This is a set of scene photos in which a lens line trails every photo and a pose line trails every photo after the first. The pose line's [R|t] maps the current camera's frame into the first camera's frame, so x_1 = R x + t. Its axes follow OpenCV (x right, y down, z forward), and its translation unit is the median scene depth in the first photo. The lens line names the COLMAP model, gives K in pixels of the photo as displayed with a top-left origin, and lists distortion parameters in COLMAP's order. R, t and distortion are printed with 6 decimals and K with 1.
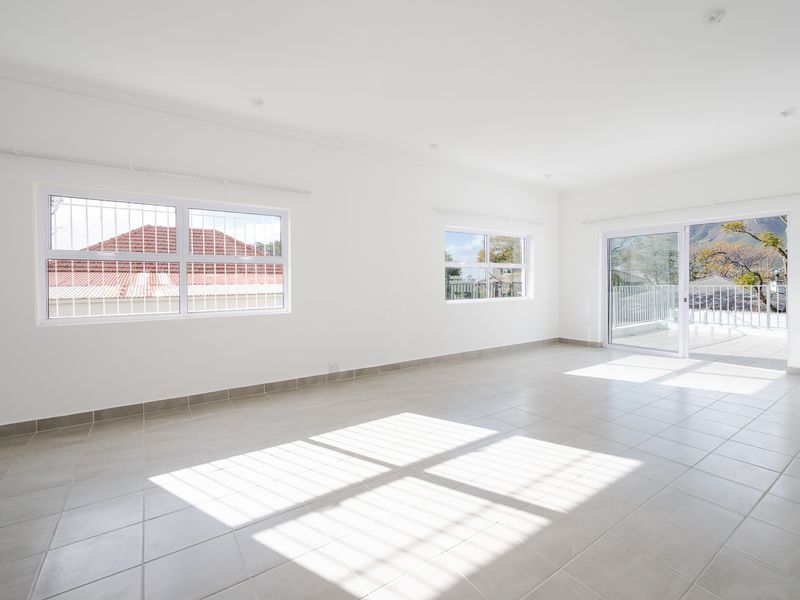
lens RADIAL K [[371.4, 0, 401.2], [0, 371.4, 292.7], [0, 0, 1]] dist [0.001272, -0.009320]
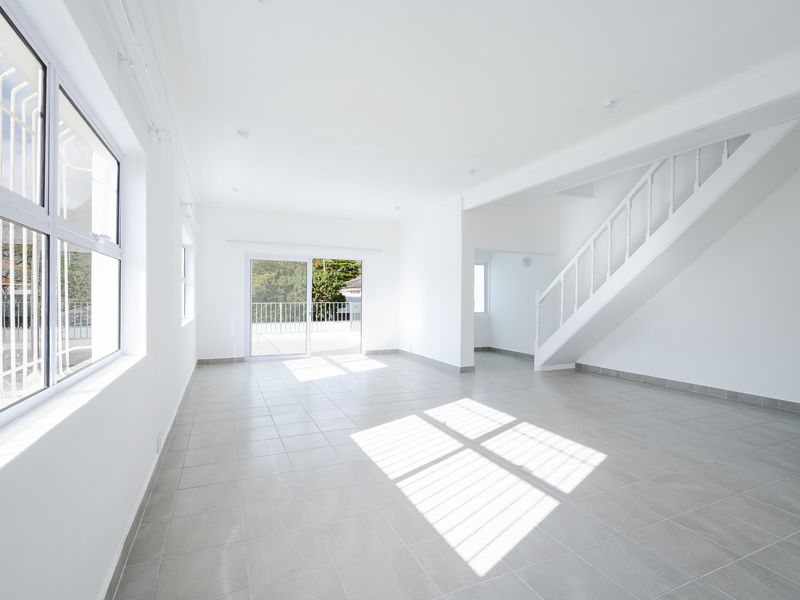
lens RADIAL K [[410.2, 0, 400.0], [0, 410.2, 300.0], [0, 0, 1]] dist [-0.001205, -0.000115]
pose [[0.183357, 0.001466, 0.983045, -0.794467], [0.030949, 0.999495, -0.007263, -0.010749], [-0.982559, 0.031756, 0.183219, 0.535104]]
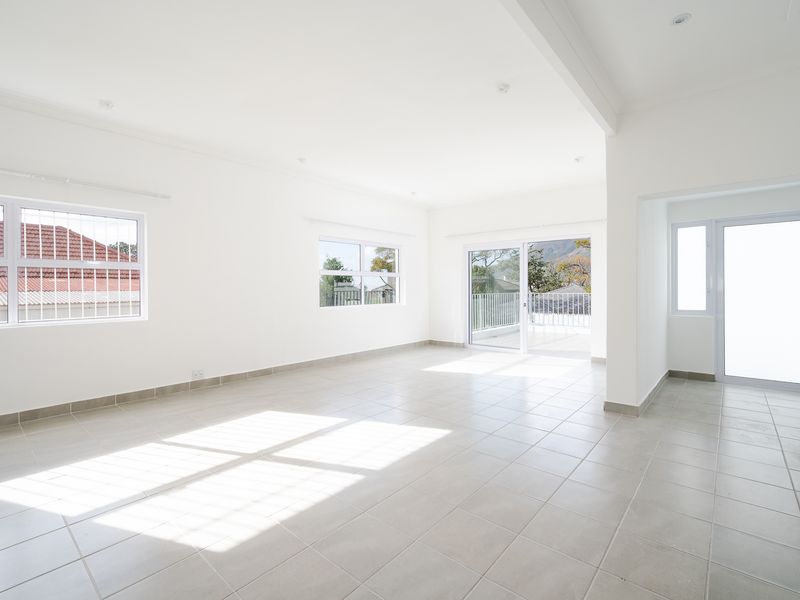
lens RADIAL K [[387.6, 0, 400.0], [0, 387.6, 300.0], [0, 0, 1]] dist [-0.004338, -0.001667]
pose [[0.966371, -0.003698, 0.257126, 0.076538], [0.003855, 0.999993, -0.000106, 0.003413], [-0.257124, 0.001093, 0.966378, -0.139552]]
